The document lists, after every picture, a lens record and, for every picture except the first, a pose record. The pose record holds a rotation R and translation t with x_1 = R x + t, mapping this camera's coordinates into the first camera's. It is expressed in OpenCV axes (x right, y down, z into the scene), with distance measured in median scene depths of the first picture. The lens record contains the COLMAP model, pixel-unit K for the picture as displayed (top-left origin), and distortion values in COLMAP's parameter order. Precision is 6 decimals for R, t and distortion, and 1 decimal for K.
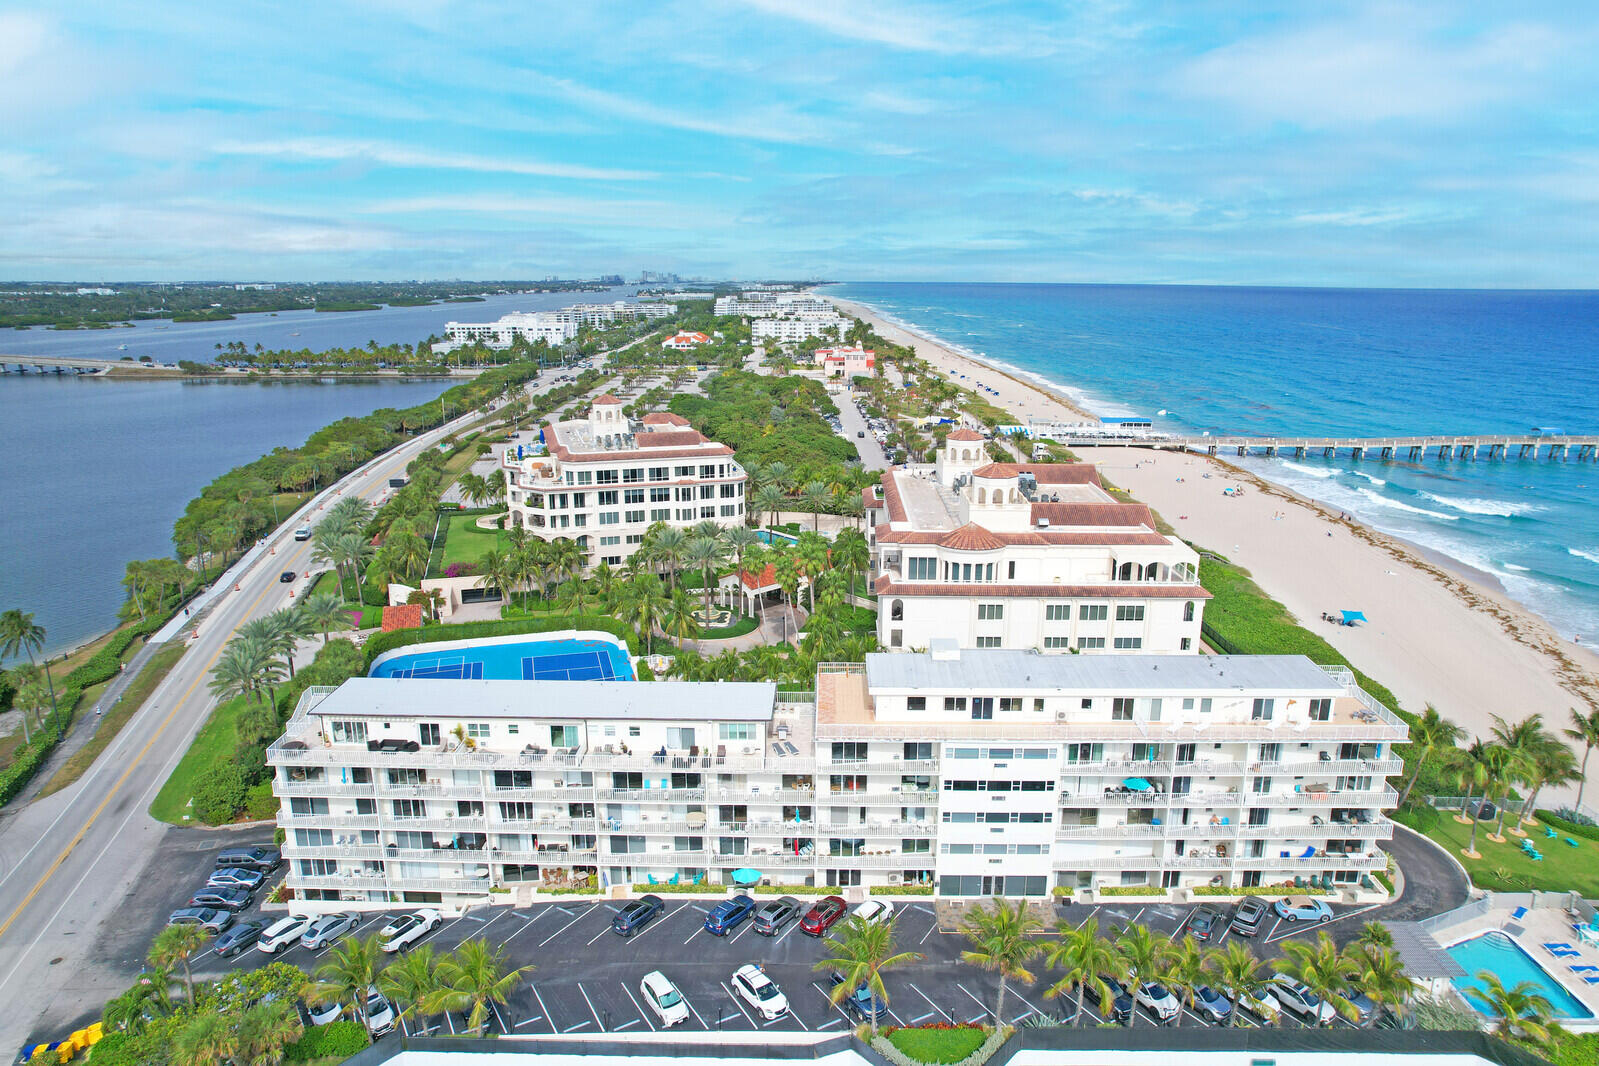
lens RADIAL K [[1014.3, 0, 816.7], [0, 1014.3, 538.6], [0, 0, 1]] dist [-0.068765, 0.049124]
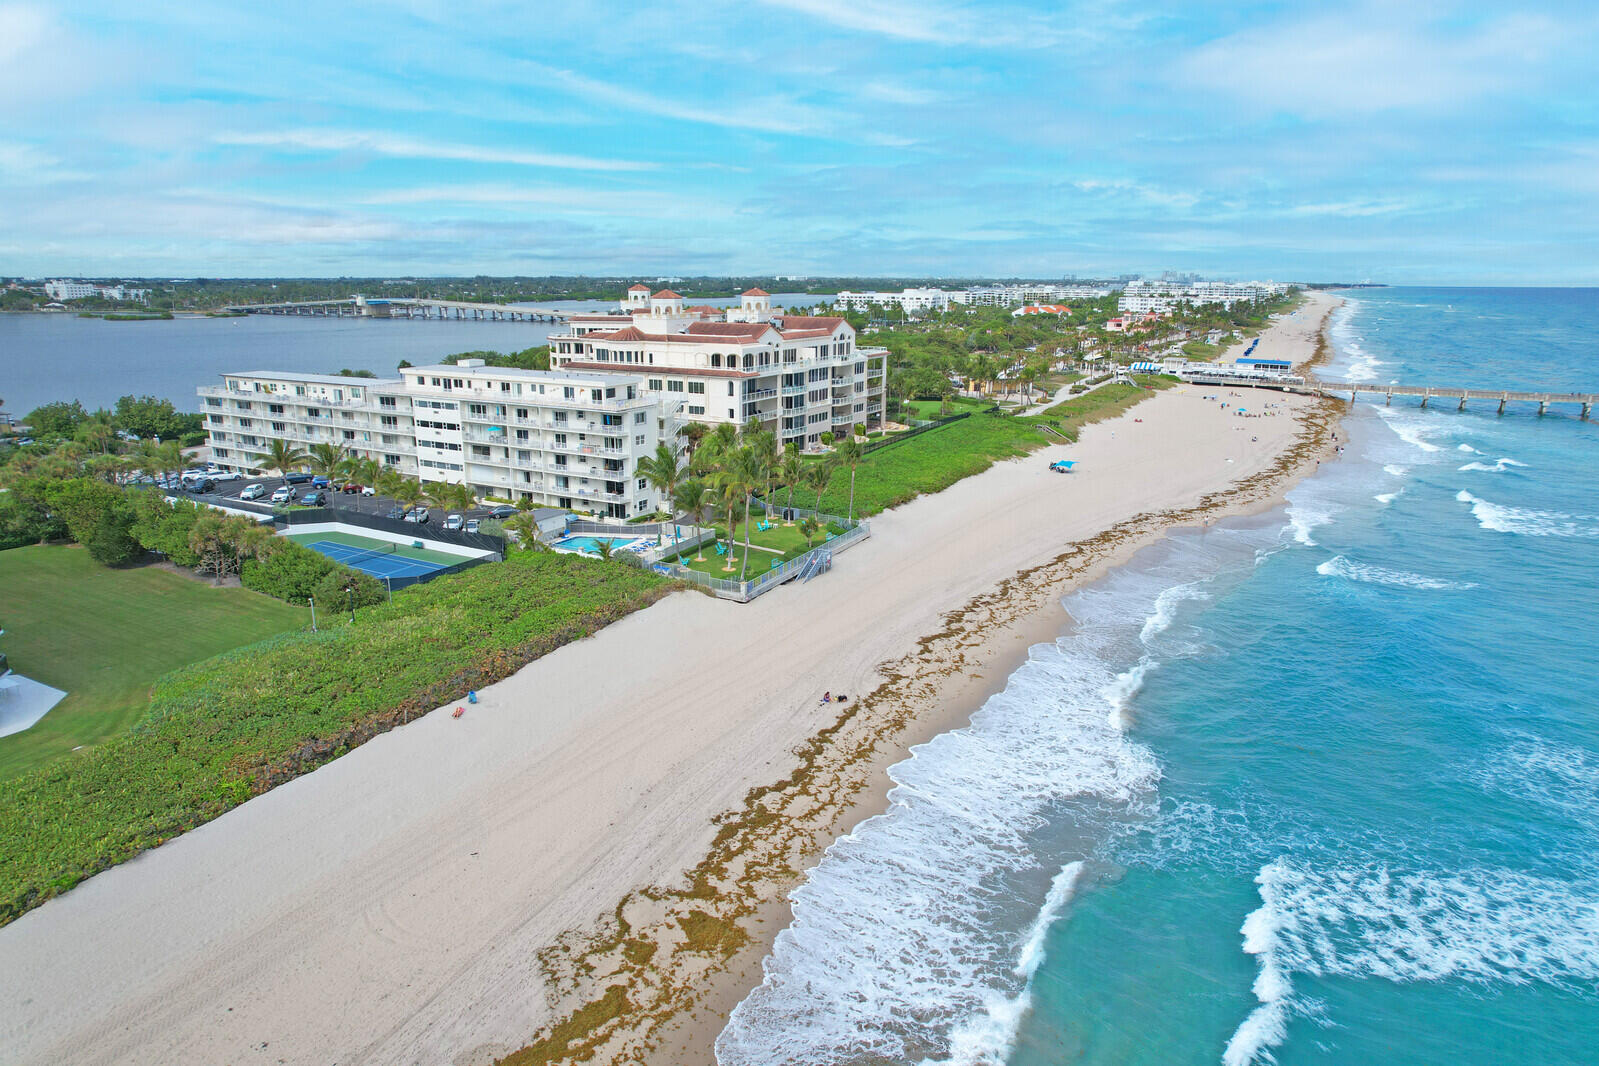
lens RADIAL K [[1014.3, 0, 816.7], [0, 1014.3, 538.6], [0, 0, 1]] dist [-0.068765, 0.049124]
pose [[0.879383, 0.120161, -0.460702, 1.141847], [-0.120043, 0.992325, 0.029684, 0.222069], [0.460733, 0.029200, 0.887058, -0.176369]]
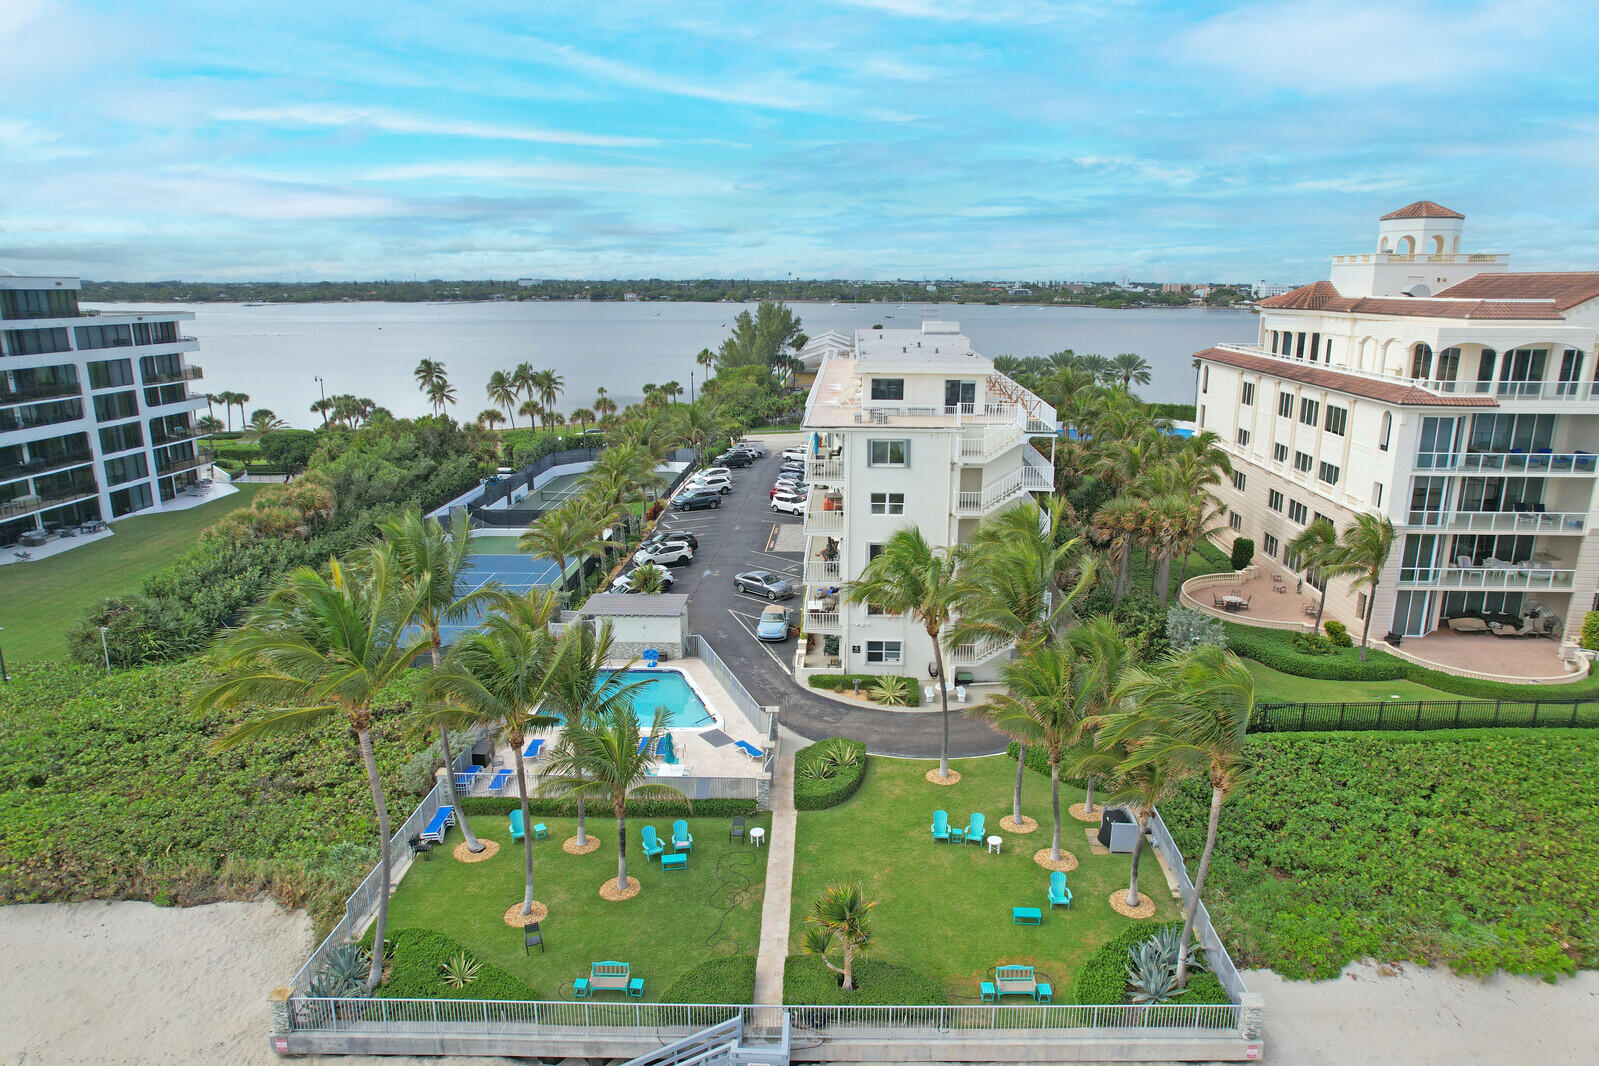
lens RADIAL K [[1014.3, 0, 816.7], [0, 1014.3, 538.6], [0, 0, 1]] dist [-0.068765, 0.049124]
pose [[-0.027238, 0.243399, -0.969544, 0.901287], [-0.252714, 0.936721, 0.242259, 0.073988], [0.967158, 0.251616, 0.035995, 0.705472]]
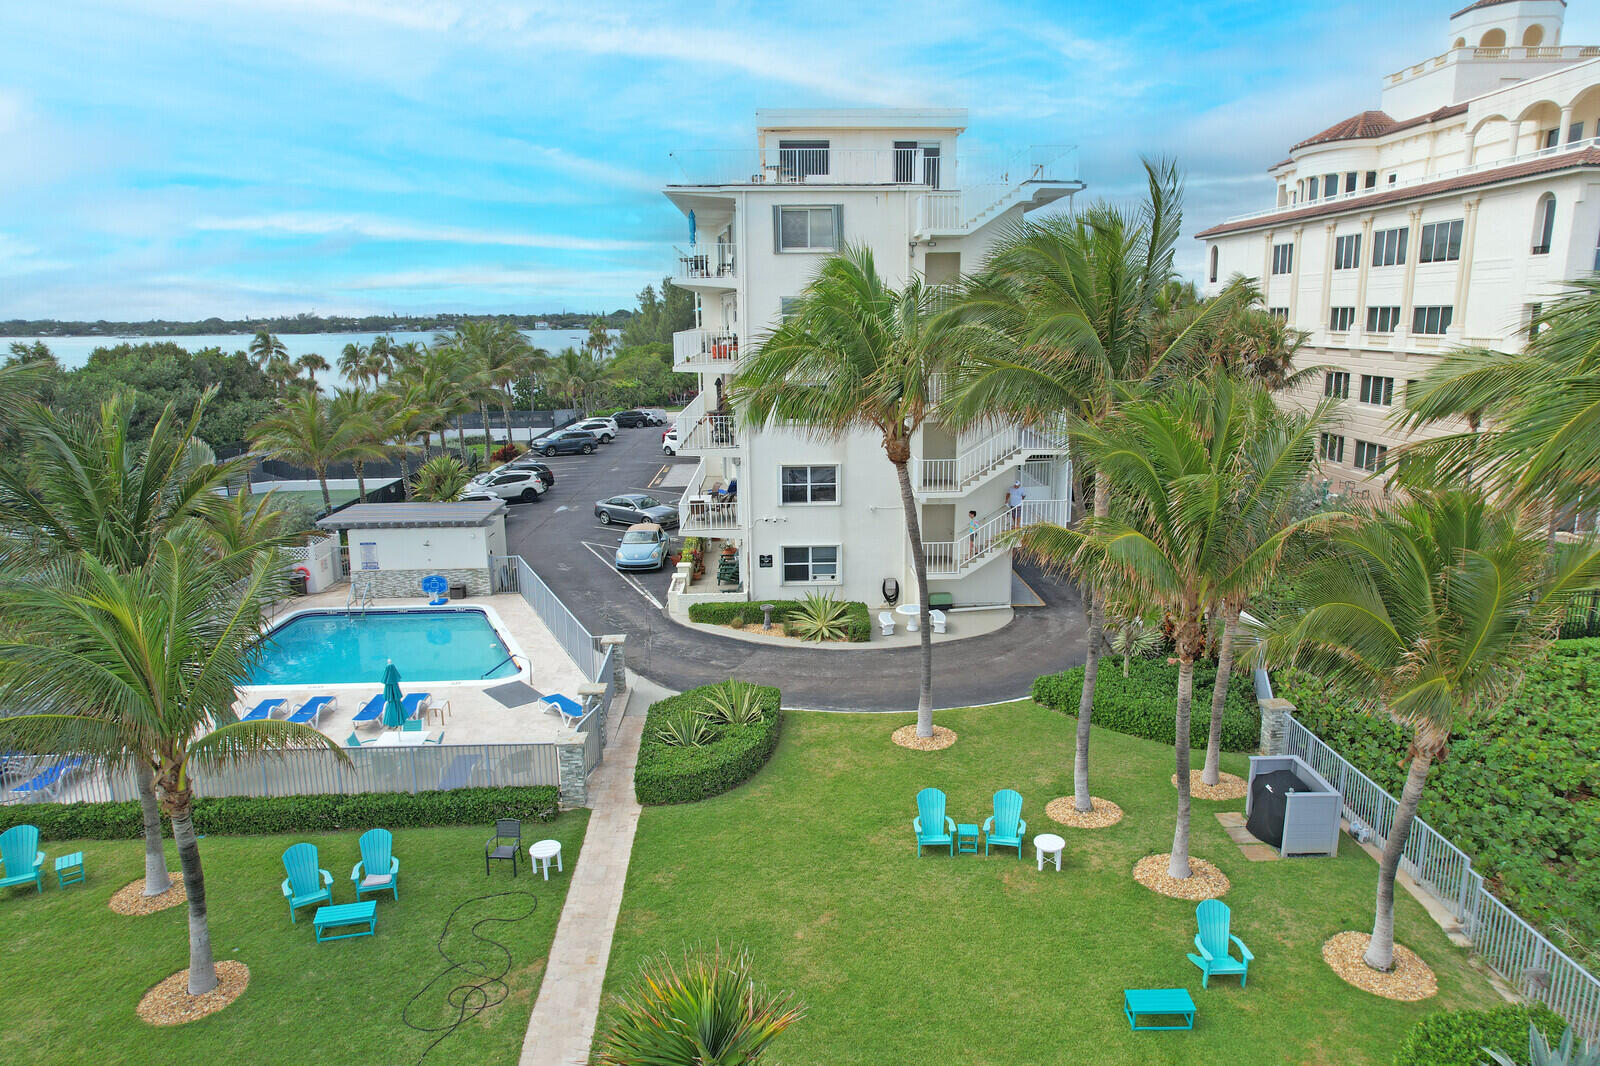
lens RADIAL K [[1037.1, 0, 817.4], [0, 1037.1, 550.9], [0, 0, 1]] dist [-0.079792, 0.068277]
pose [[0.046651, 0.216236, -0.975226, 0.734768], [-0.240339, 0.950039, 0.199155, 0.173574], [0.969567, 0.225094, 0.096290, 0.740970]]
